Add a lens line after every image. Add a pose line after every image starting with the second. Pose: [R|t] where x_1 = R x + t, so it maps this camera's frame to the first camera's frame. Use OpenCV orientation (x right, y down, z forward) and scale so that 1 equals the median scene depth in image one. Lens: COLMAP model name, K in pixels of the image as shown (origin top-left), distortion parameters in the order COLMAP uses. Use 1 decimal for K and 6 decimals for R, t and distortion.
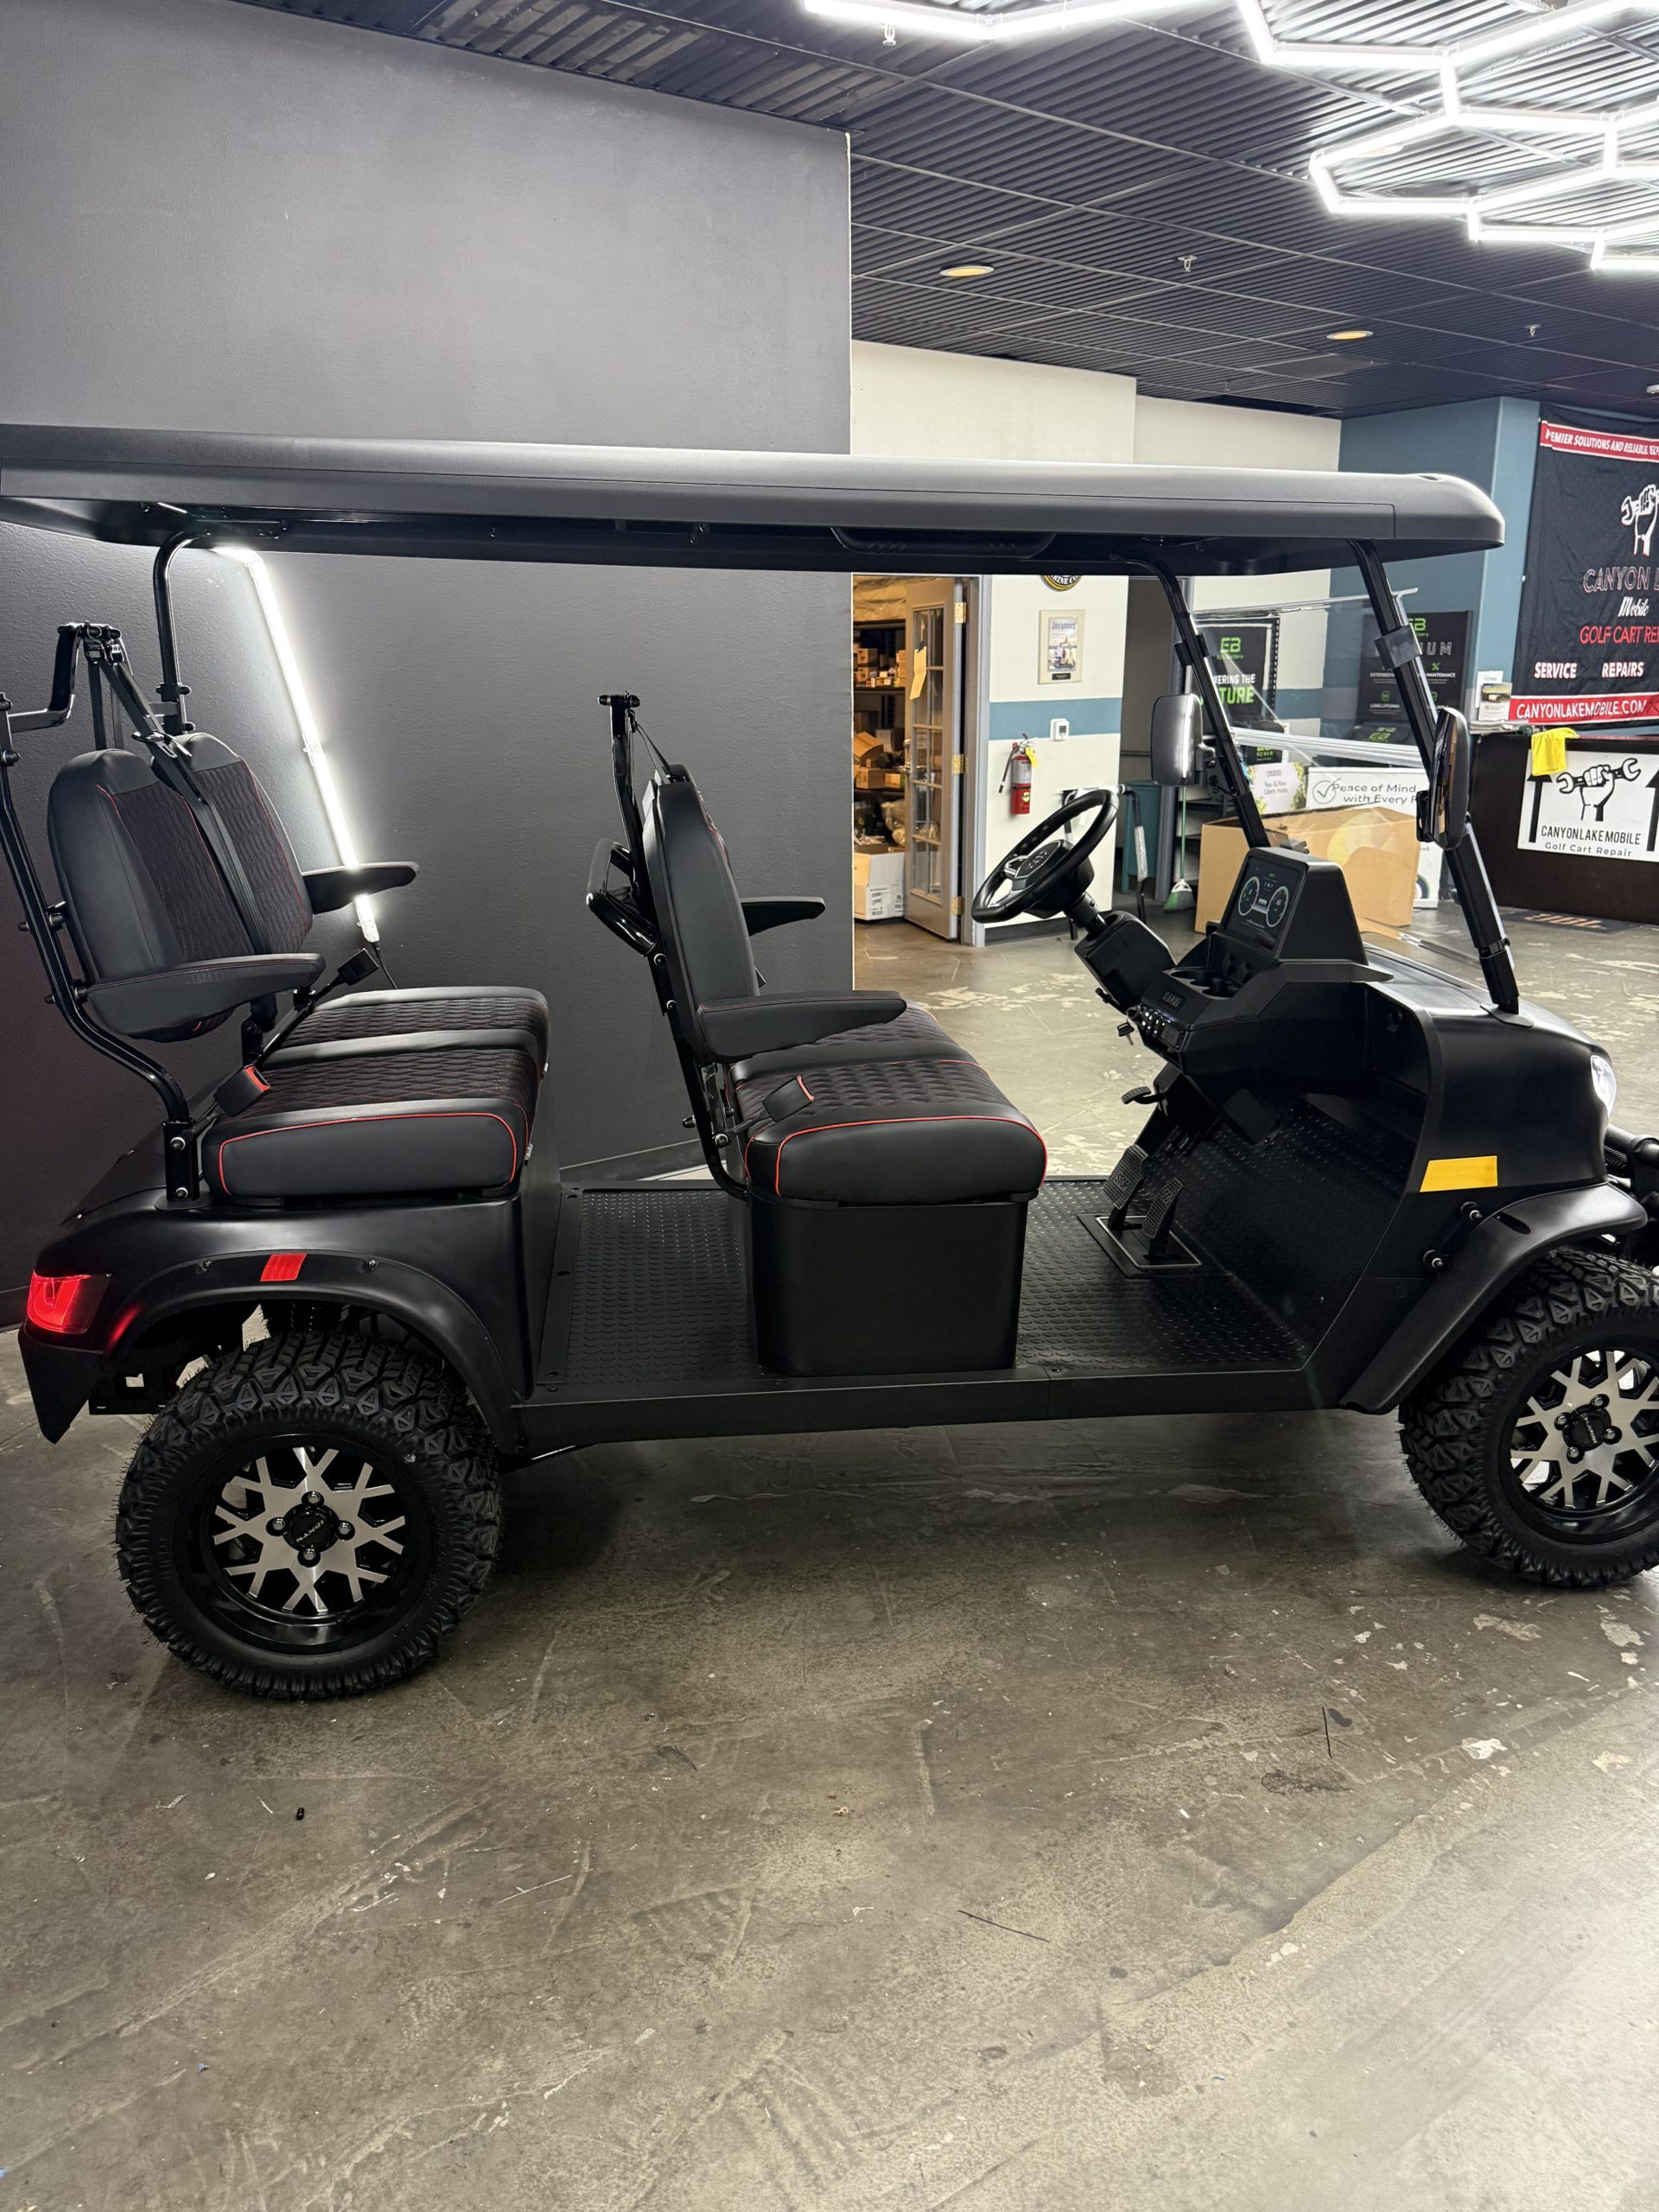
lens RADIAL K [[1580.5, 0, 886.5], [0, 1580.5, 1108.5], [0, 0, 1]] dist [-0.001085, -0.006259]
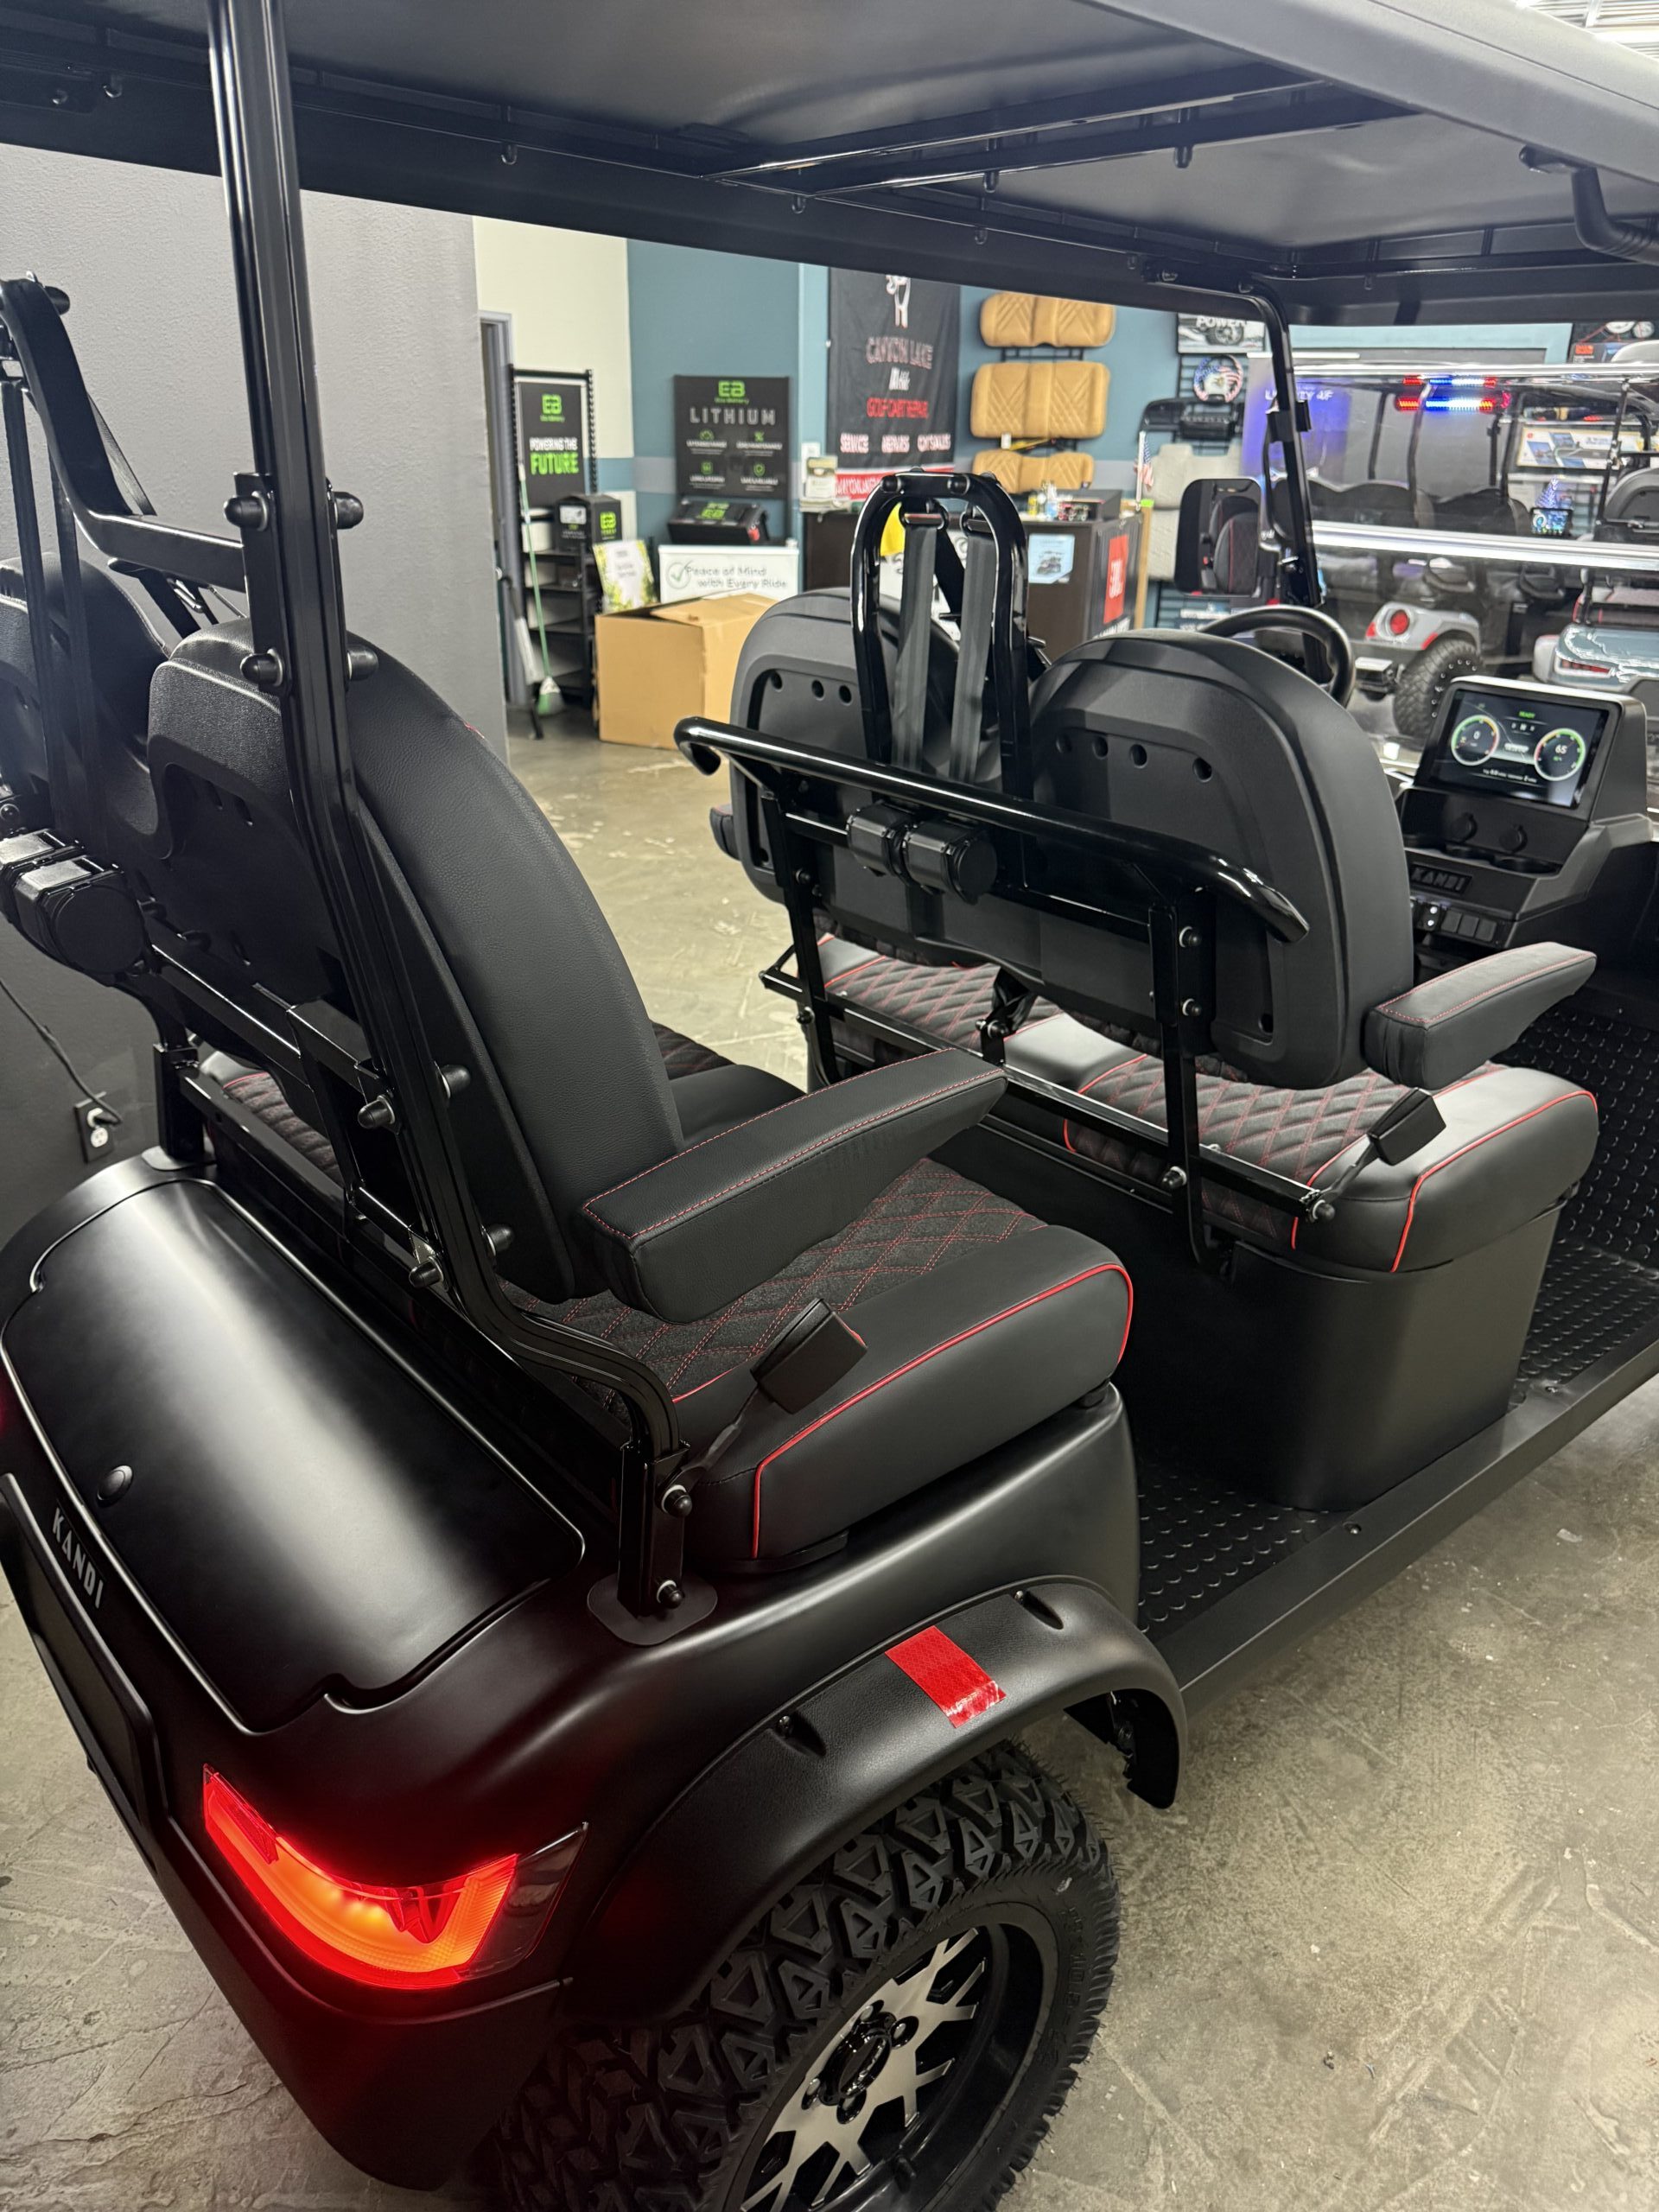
lens RADIAL K [[1572.1, 0, 830.4], [0, 1572.1, 1069.4], [0, 0, 1]] dist [-0.004378, -0.003600]
pose [[0.841320, -0.177594, 0.510531, -0.159900], [0.117044, 0.981932, 0.148695, -0.041871], [-0.527714, -0.065346, 0.846905, 0.153617]]
